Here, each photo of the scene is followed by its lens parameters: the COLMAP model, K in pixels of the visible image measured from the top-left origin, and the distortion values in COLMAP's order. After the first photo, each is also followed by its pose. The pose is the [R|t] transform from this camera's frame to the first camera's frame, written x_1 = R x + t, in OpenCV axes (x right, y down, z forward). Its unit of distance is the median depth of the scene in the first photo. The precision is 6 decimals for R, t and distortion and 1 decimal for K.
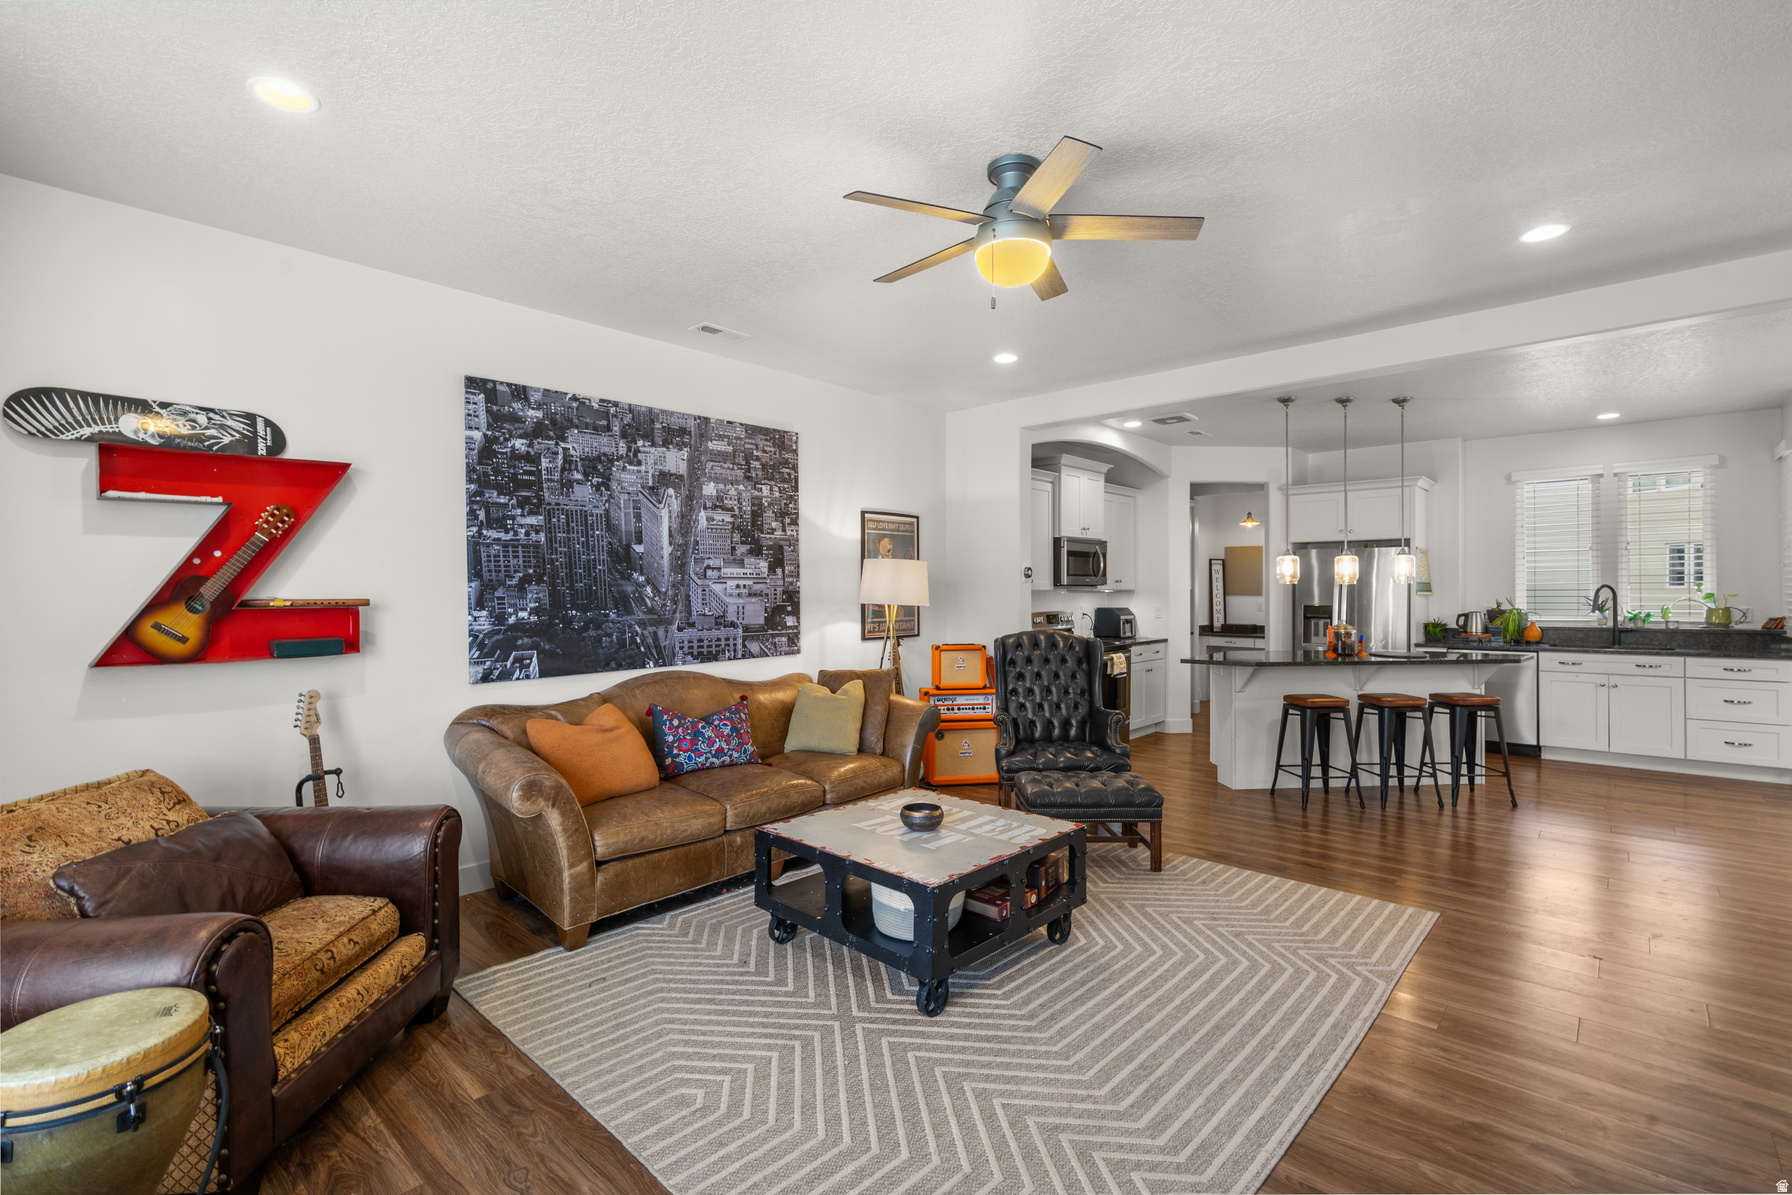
lens RADIAL K [[816.3, 0, 885.9], [0, 816.3, 596.4], [0, 0, 1]] dist [-0.002965, 0.002372]
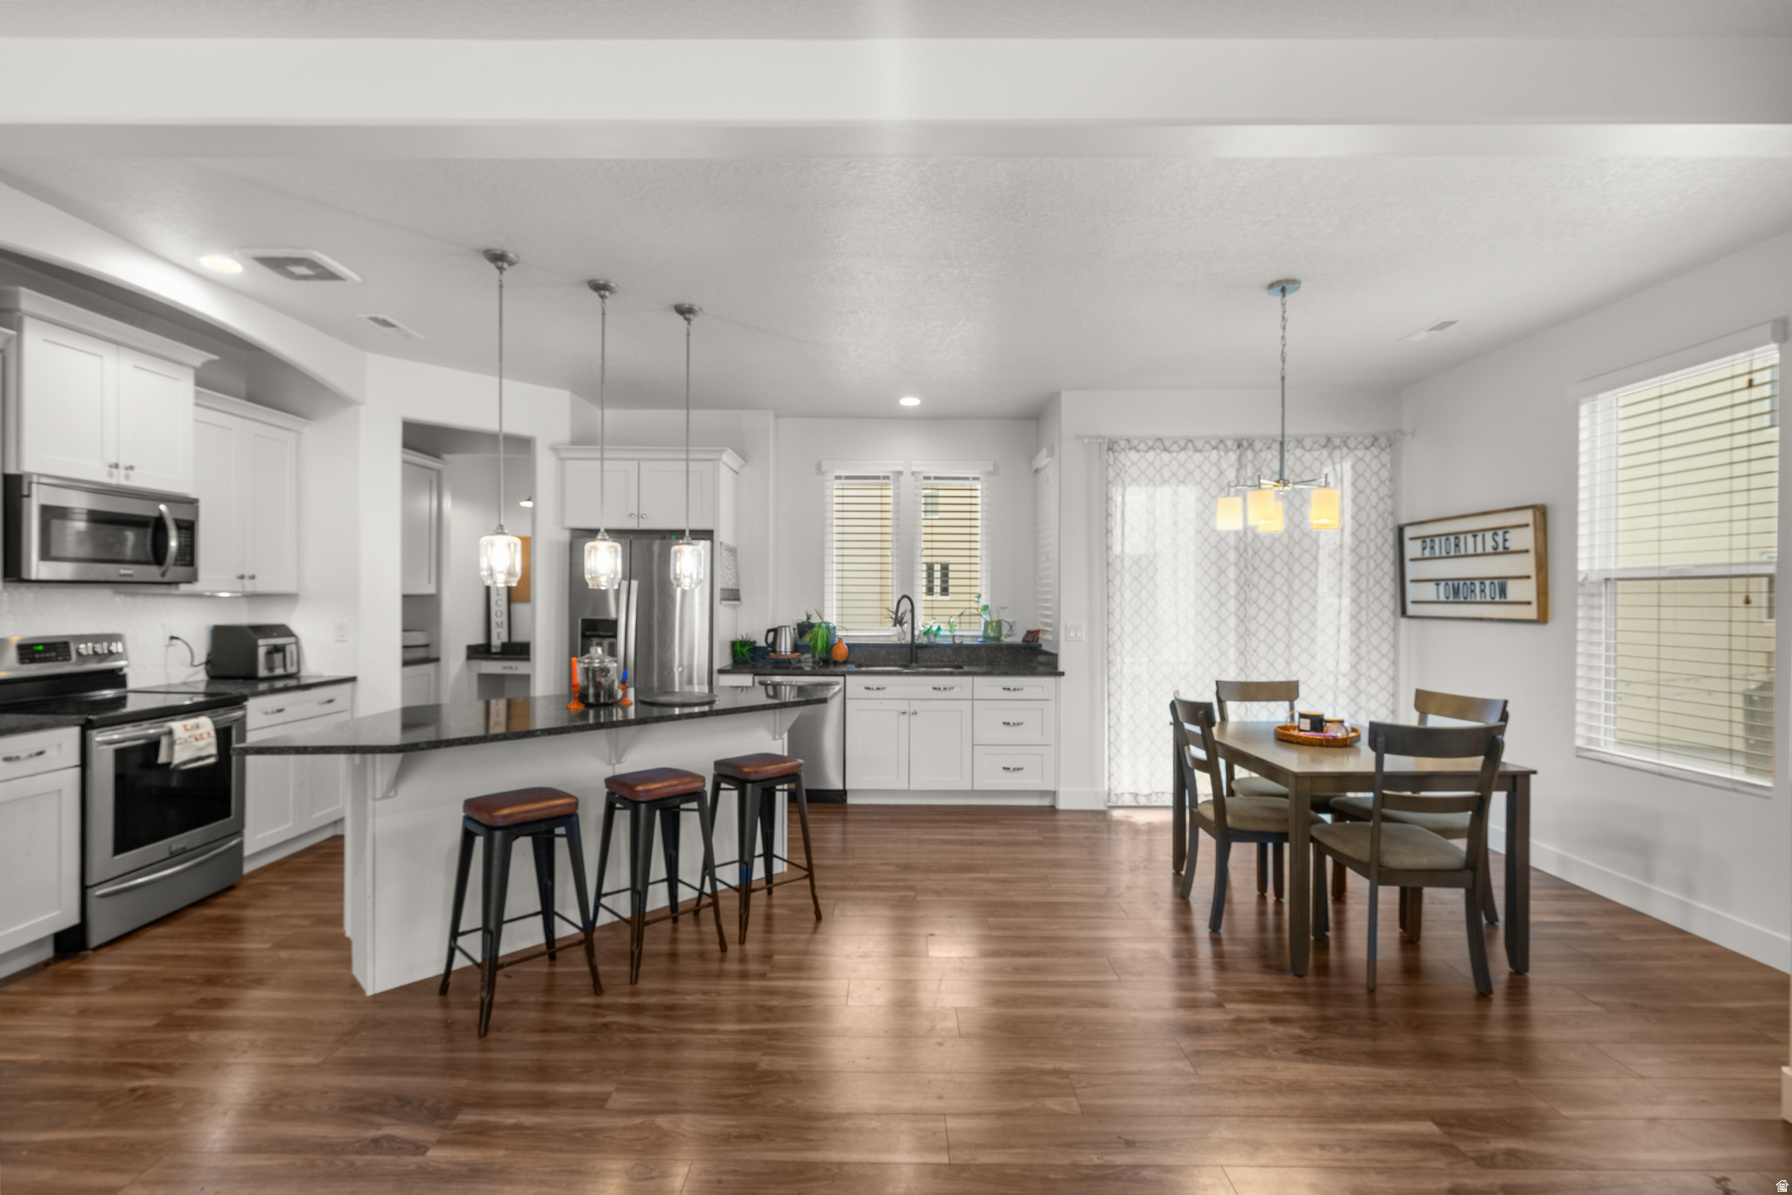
lens RADIAL K [[816.3, 0, 895.9], [0, 816.3, 598.3], [0, 0, 1]] dist [-0.002965, 0.002372]
pose [[0.737704, 0.010408, 0.675044, 0.277853], [-0.007968, 0.999946, -0.006710, -0.004719], [-0.675077, -0.000429, 0.737747, 0.354142]]
